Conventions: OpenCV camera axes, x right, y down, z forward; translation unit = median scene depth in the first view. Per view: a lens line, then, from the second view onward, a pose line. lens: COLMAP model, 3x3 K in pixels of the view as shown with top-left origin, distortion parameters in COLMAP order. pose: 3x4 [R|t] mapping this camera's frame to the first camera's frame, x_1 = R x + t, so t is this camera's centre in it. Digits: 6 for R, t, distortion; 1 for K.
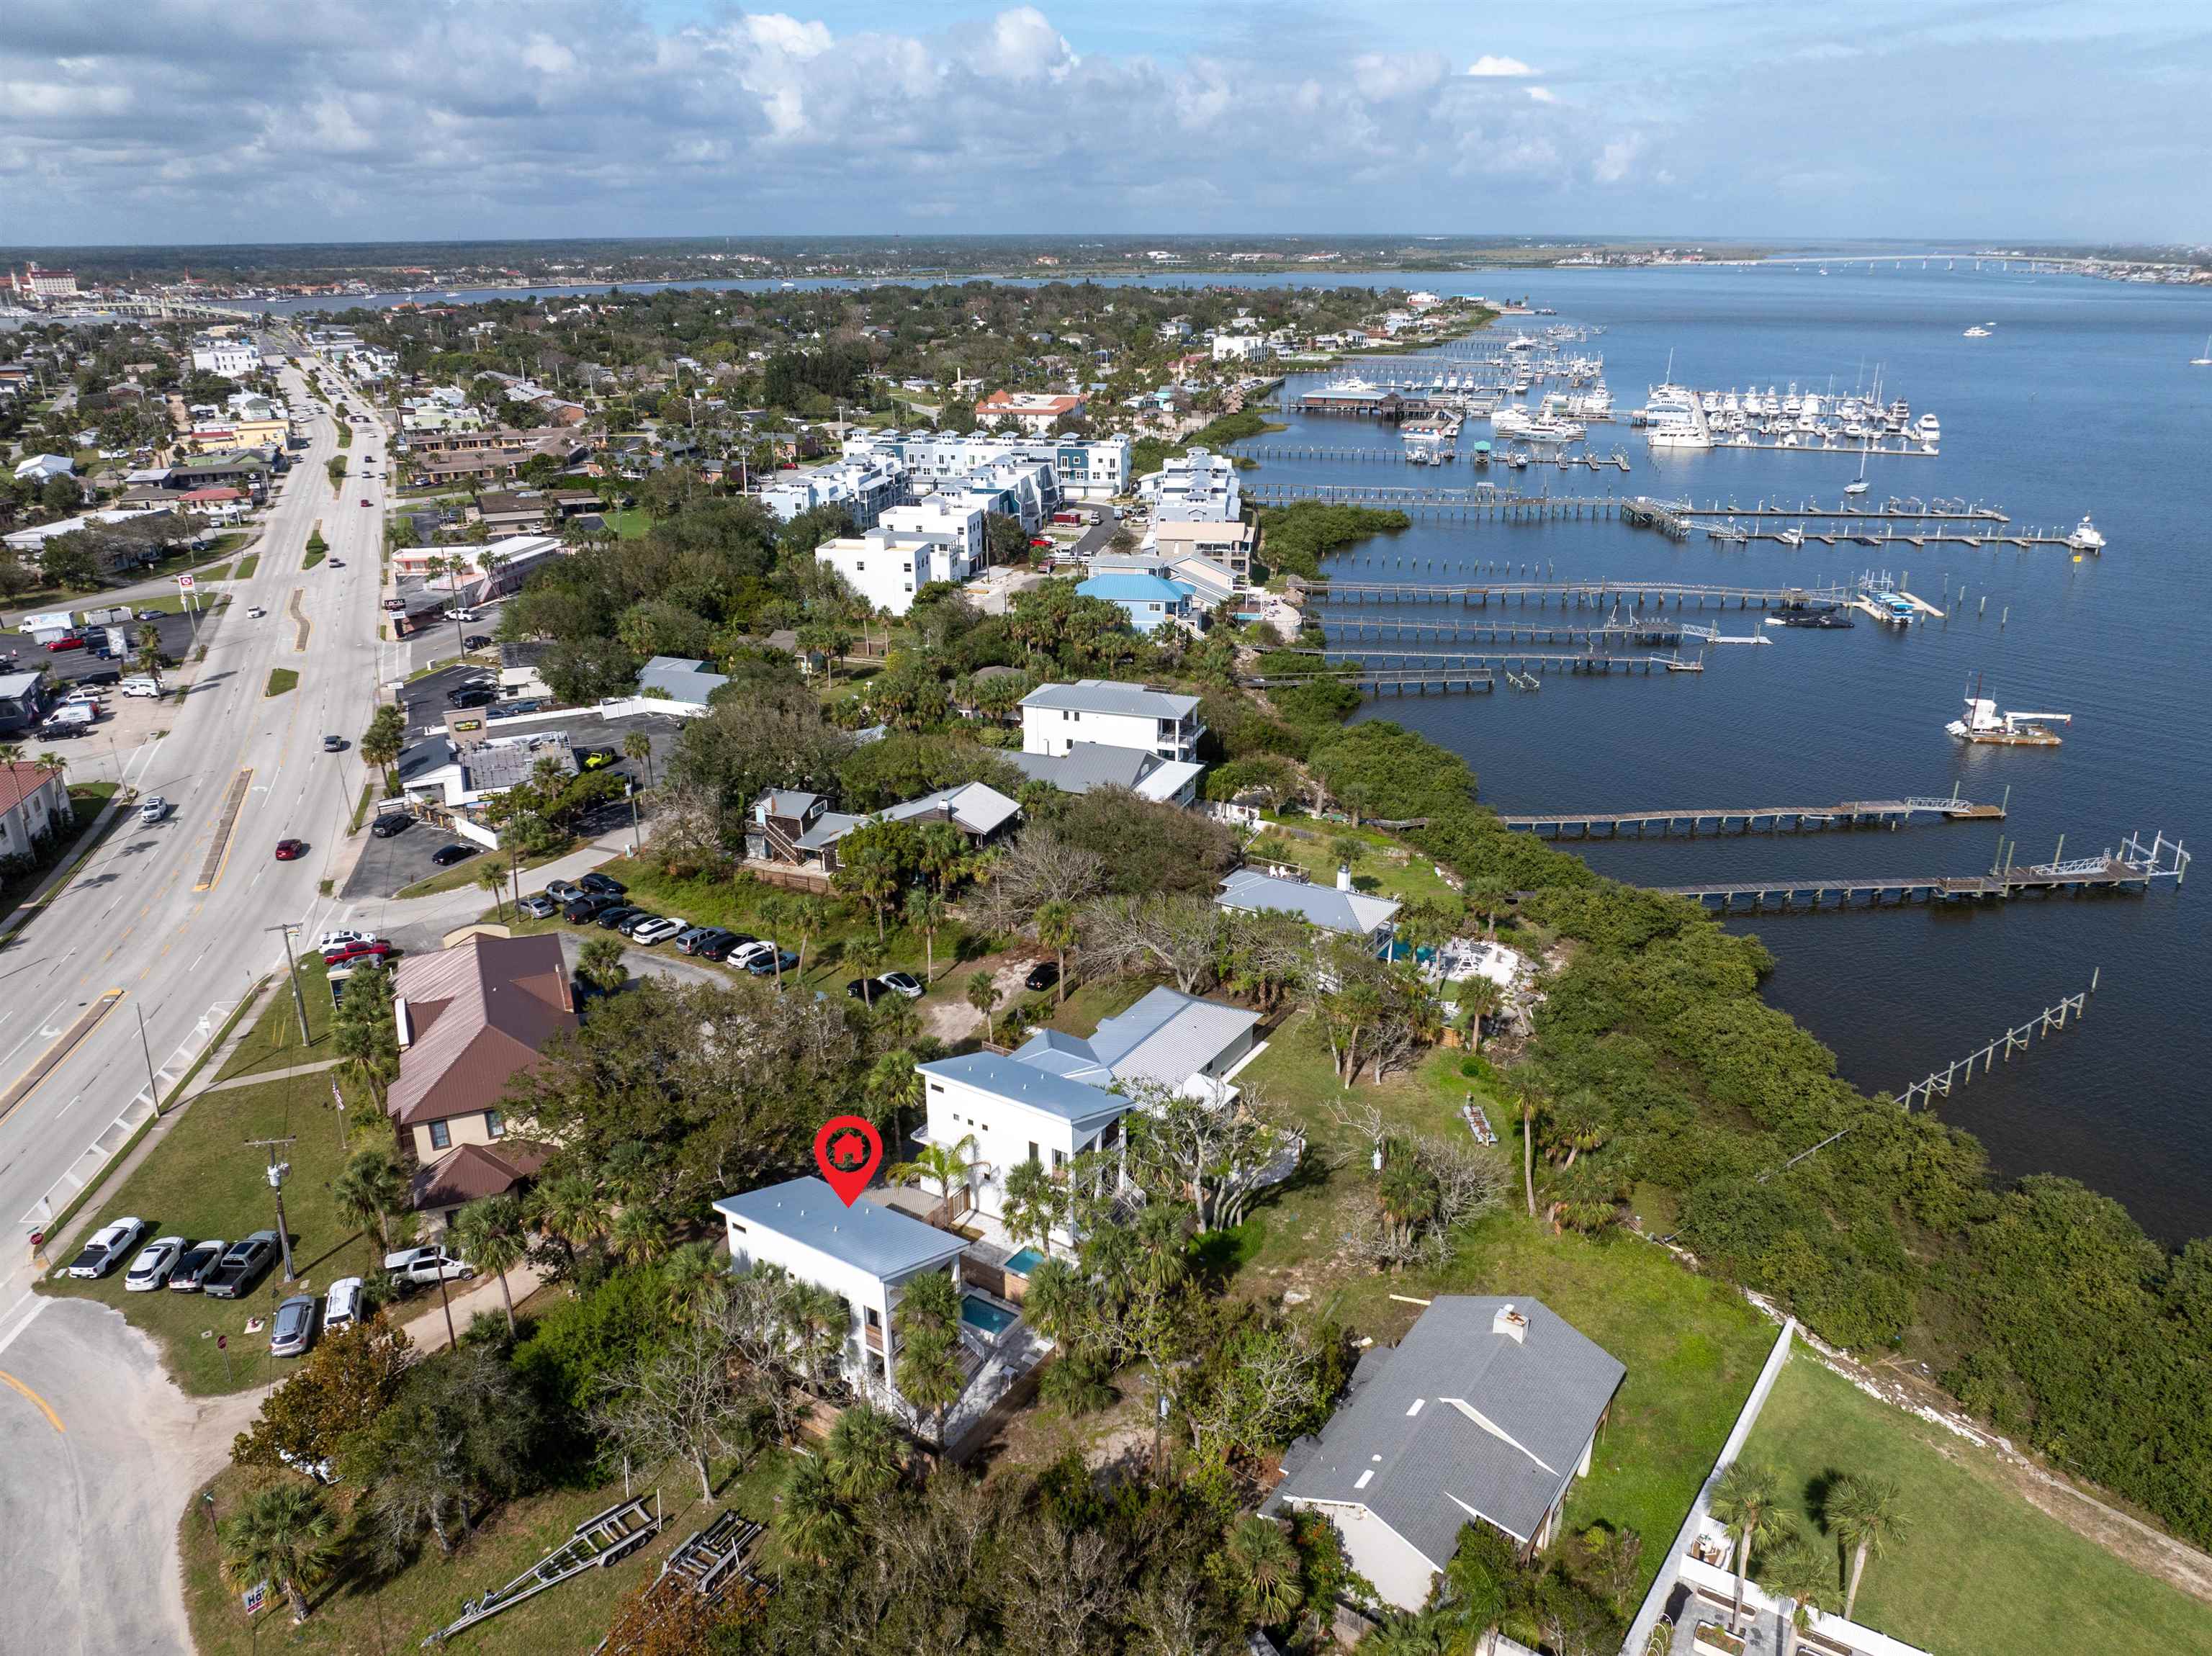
lens RADIAL K [[1558.7, 0, 1118.6], [0, 1558.7, 824.1], [0, 0, 1]] dist [-0.035822, 0.001030]
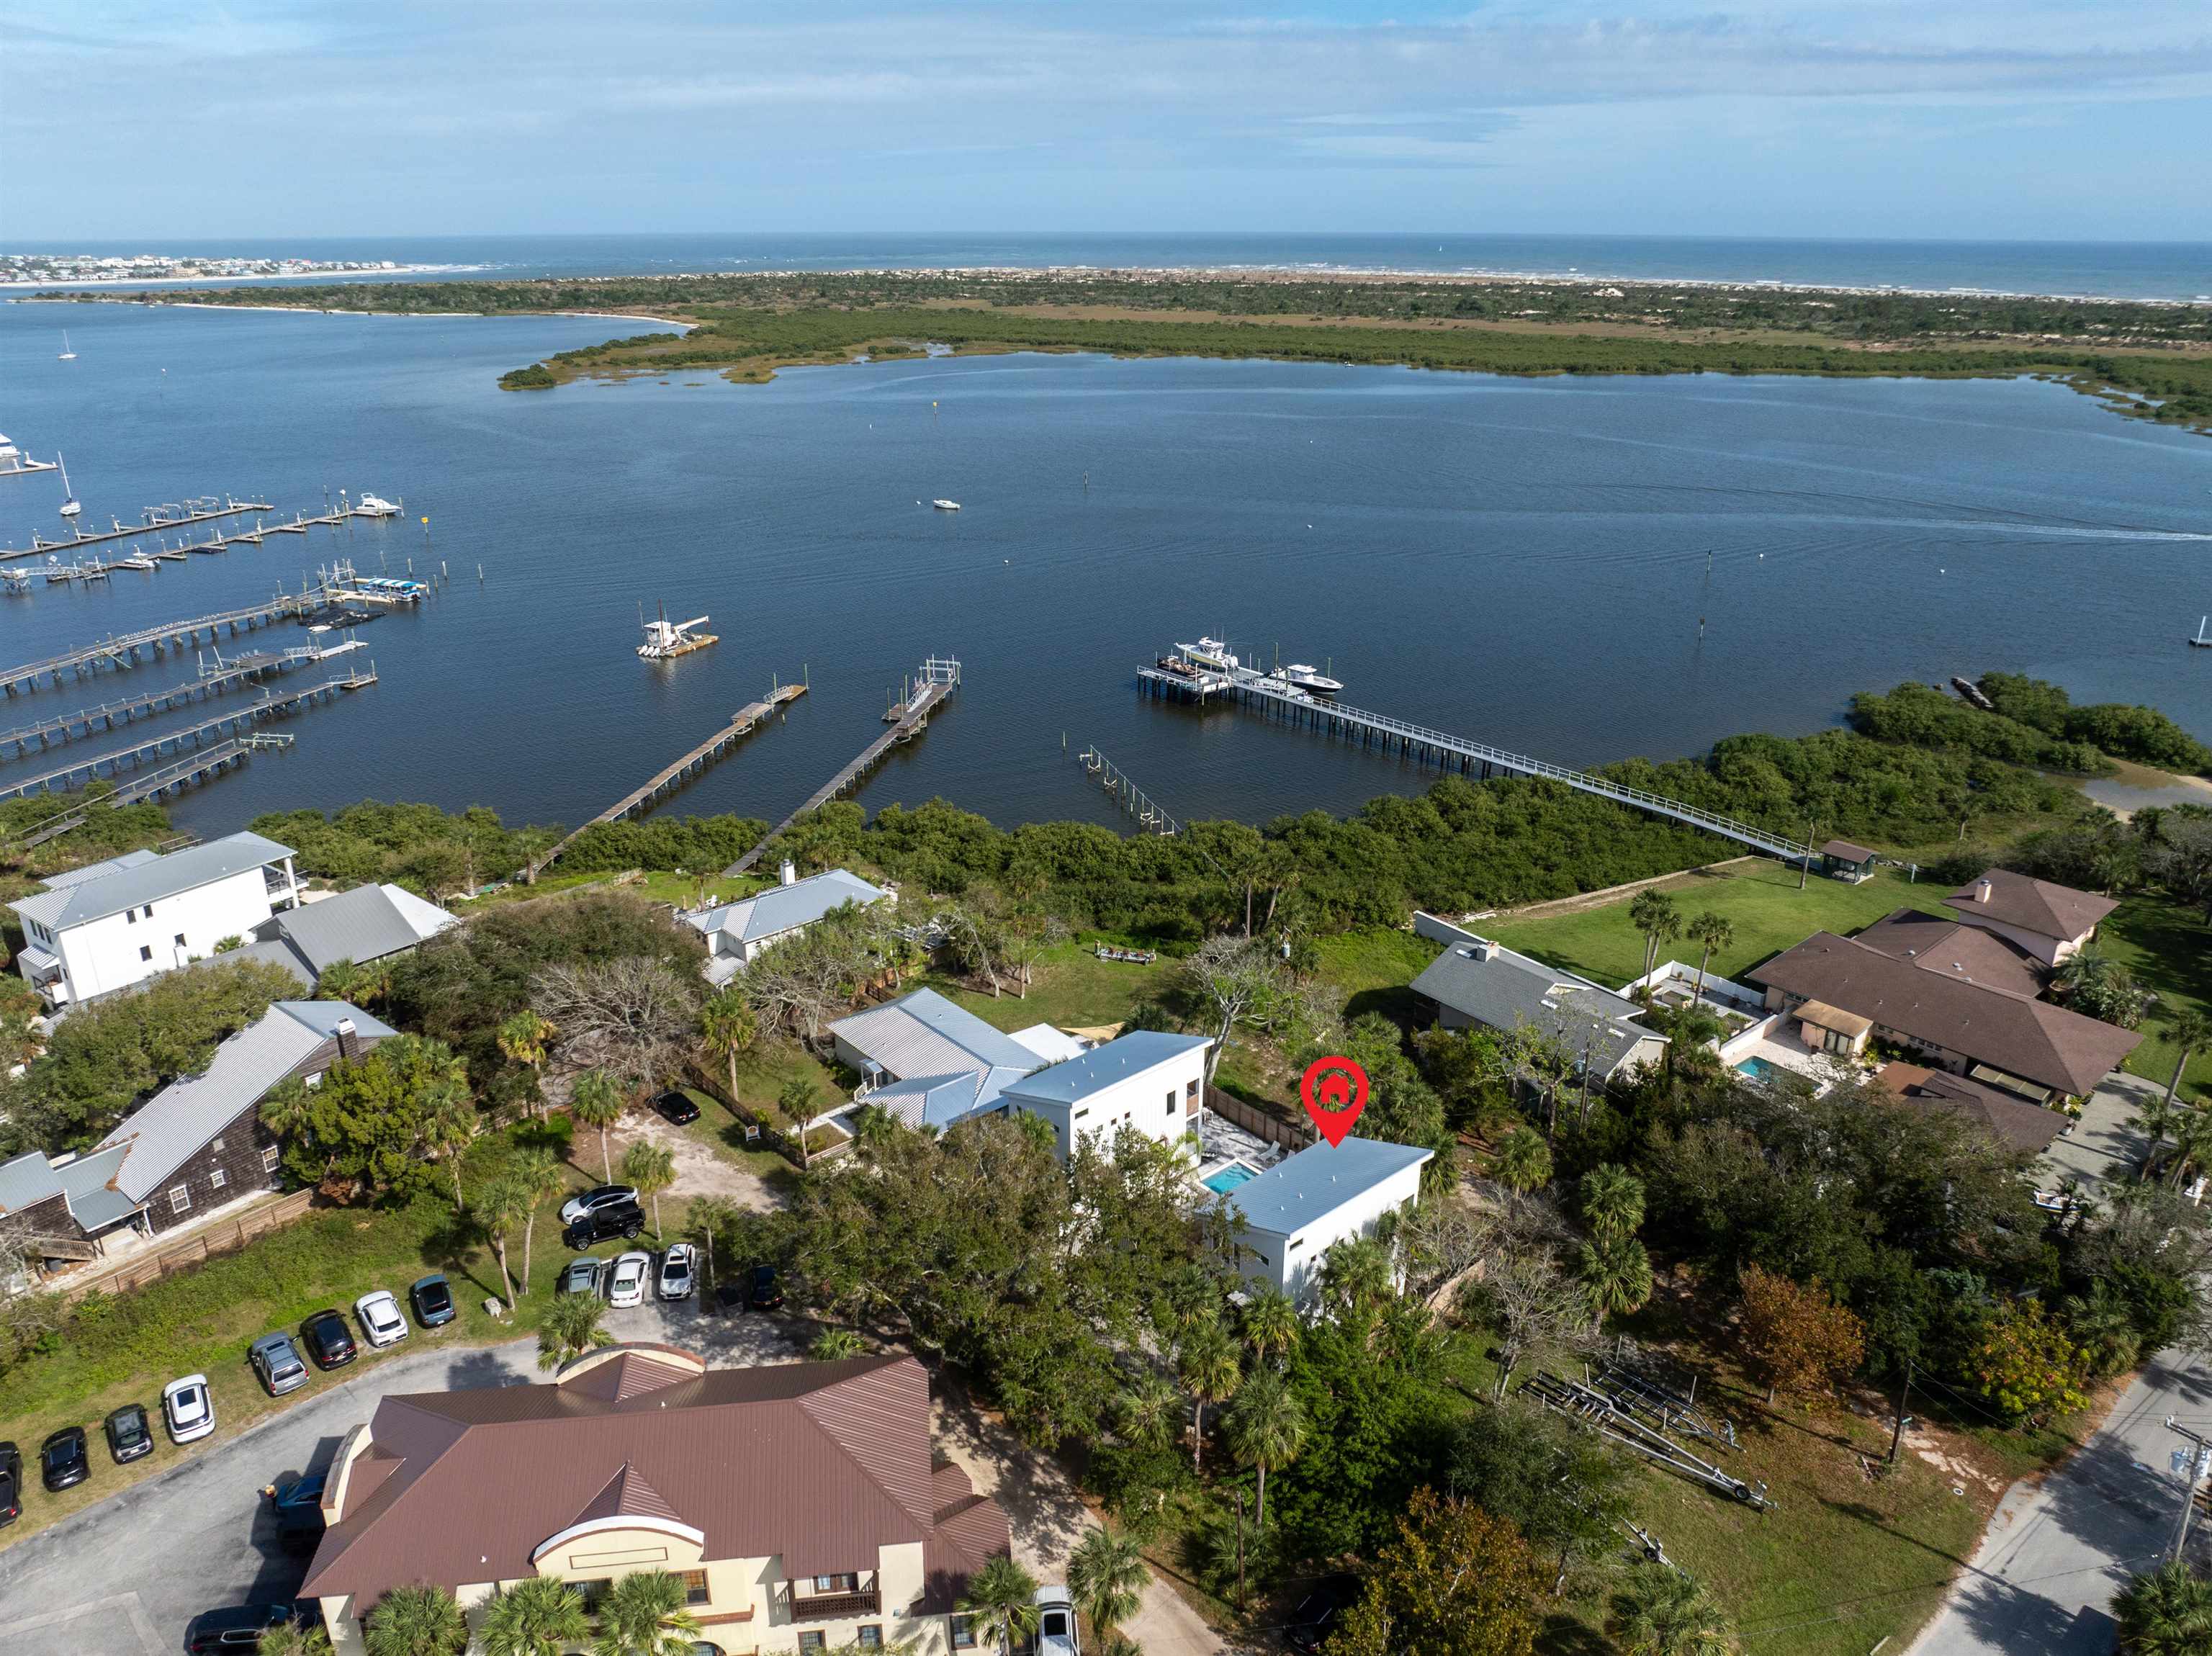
lens RADIAL K [[1558.7, 0, 1118.6], [0, 1558.7, 824.1], [0, 0, 1]] dist [-0.035822, 0.001030]
pose [[0.273474, -0.342366, 0.898887, -0.271333], [0.340580, 0.908435, 0.242386, -0.064561], [-0.899565, 0.239856, 0.365036, 0.175191]]
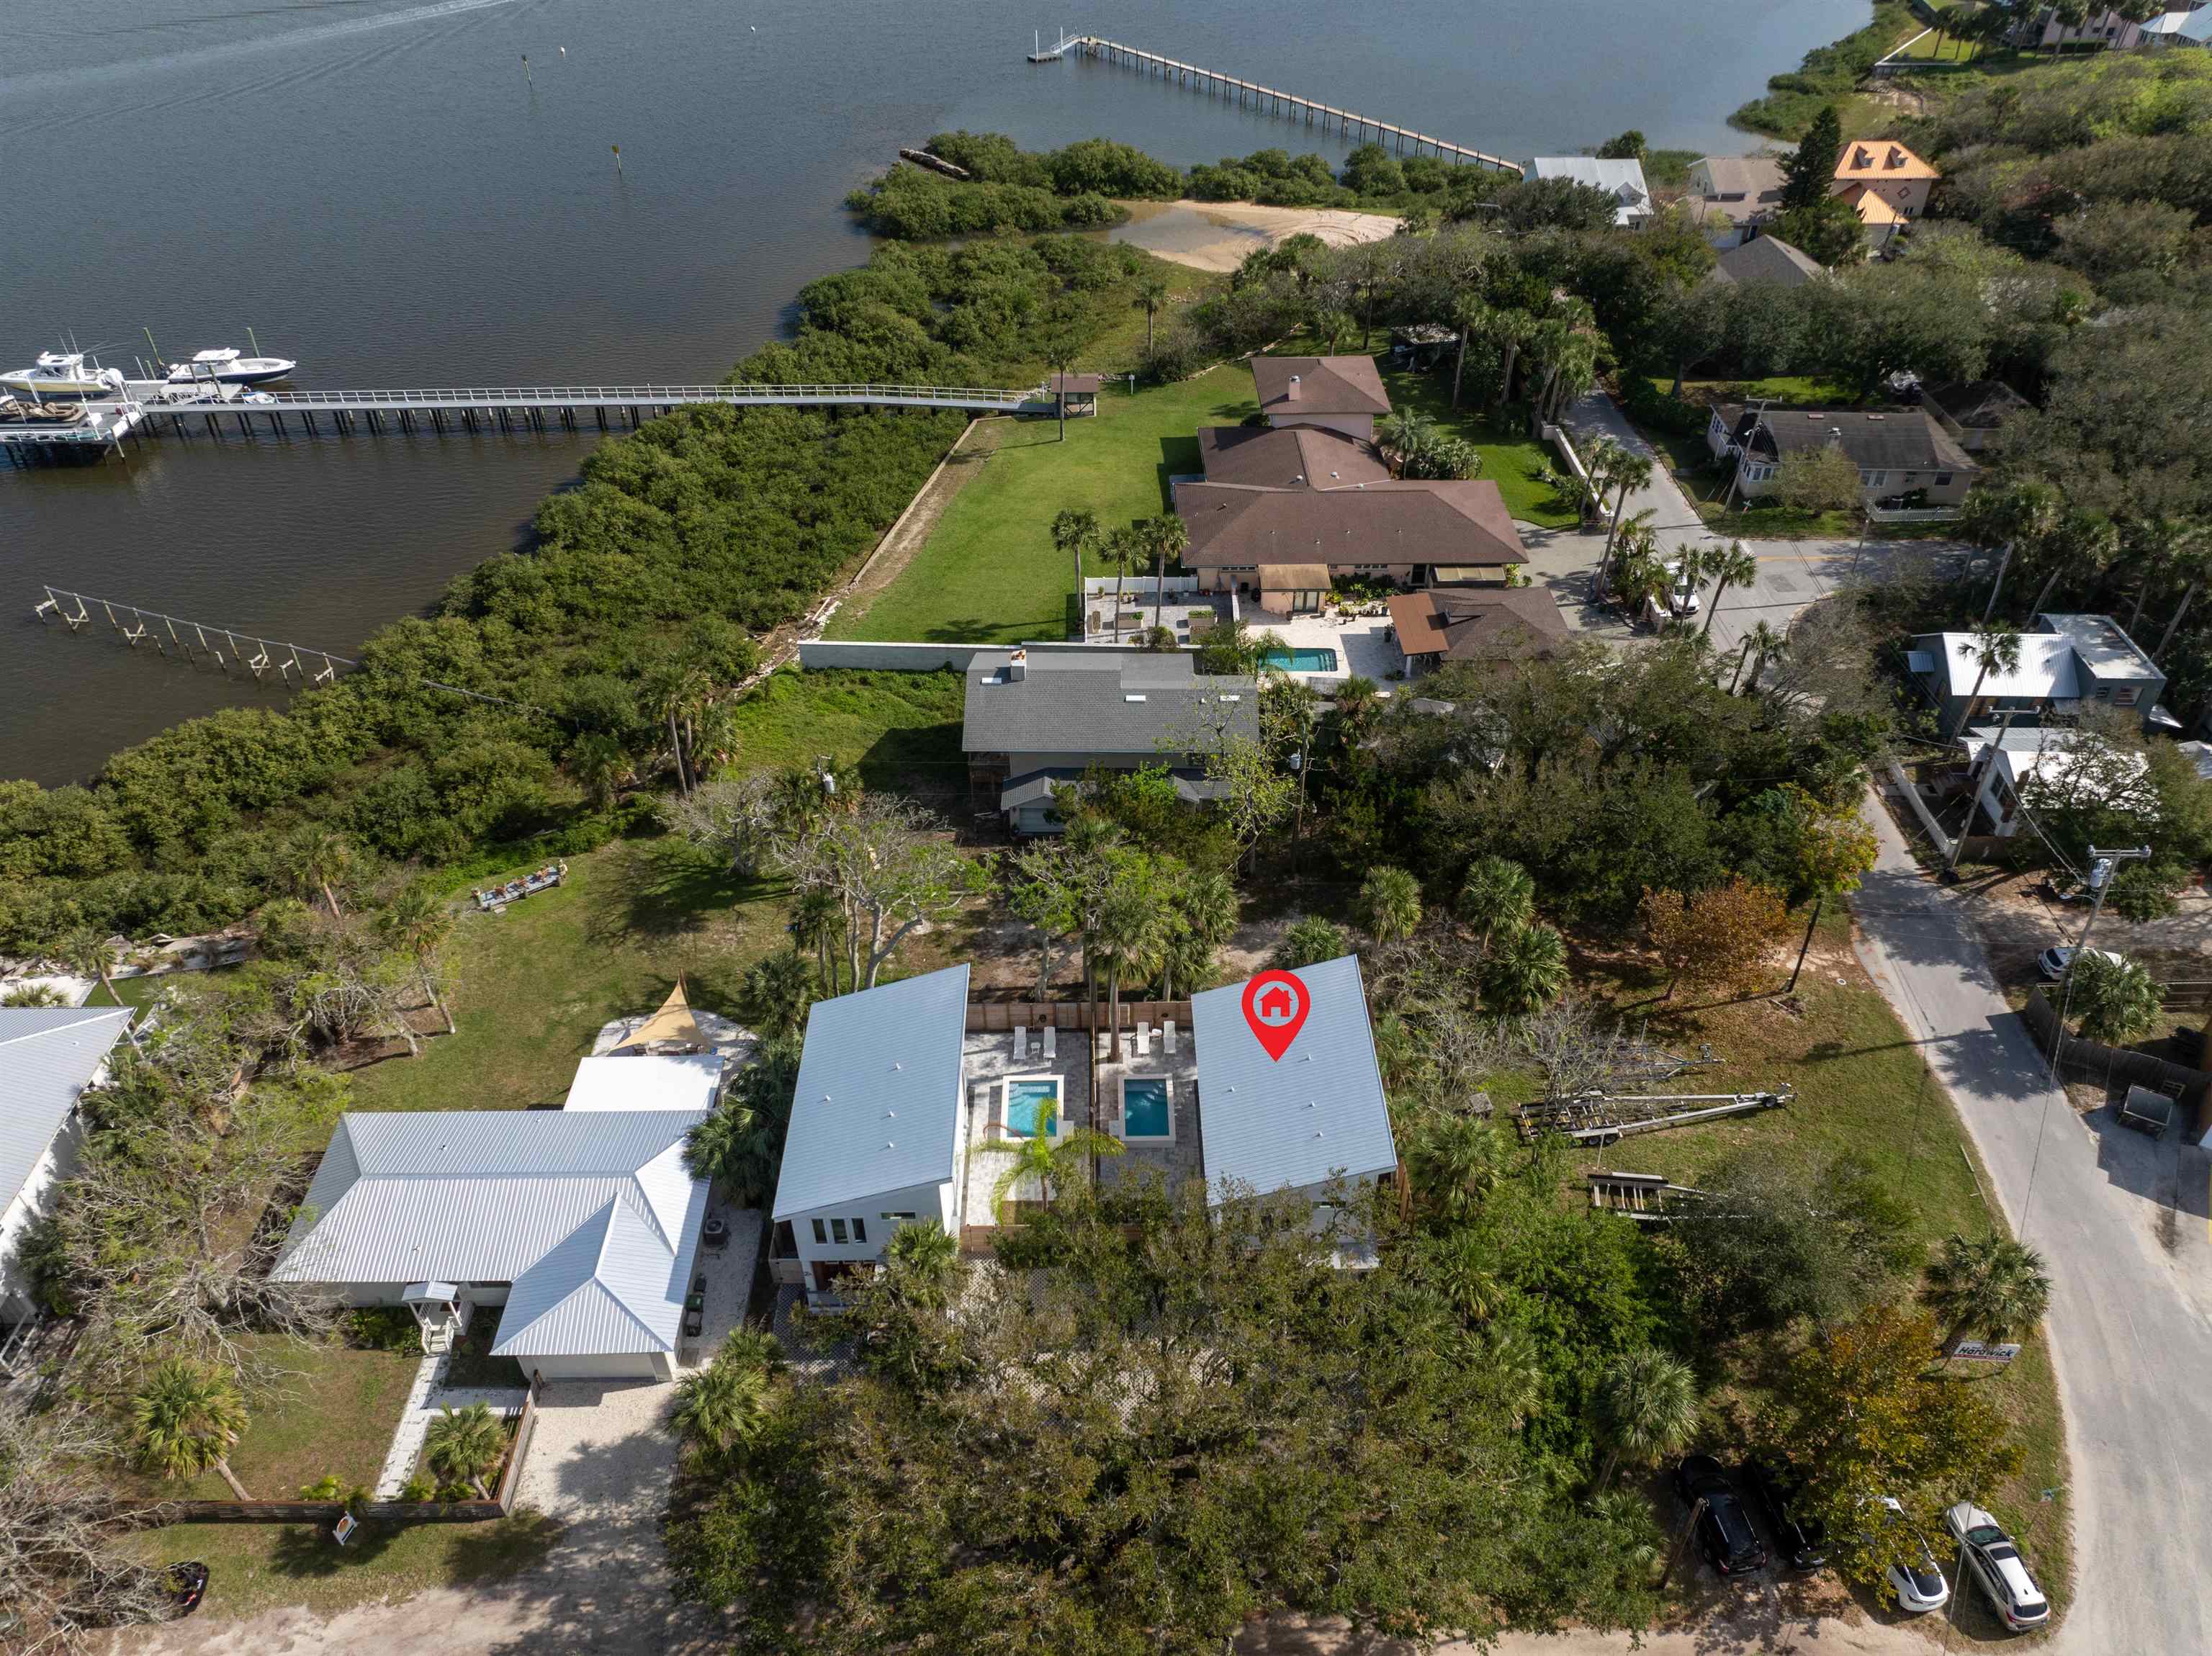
lens RADIAL K [[1576.8, 0, 1115.6], [0, 1576.8, 805.7], [0, 0, 1]] dist [-0.056828, 0.034911]
pose [[-0.557580, -0.509356, 0.655485, -0.148652], [0.298468, 0.613809, 0.730859, -0.110387], [-0.774610, 0.603154, -0.190222, 0.291315]]
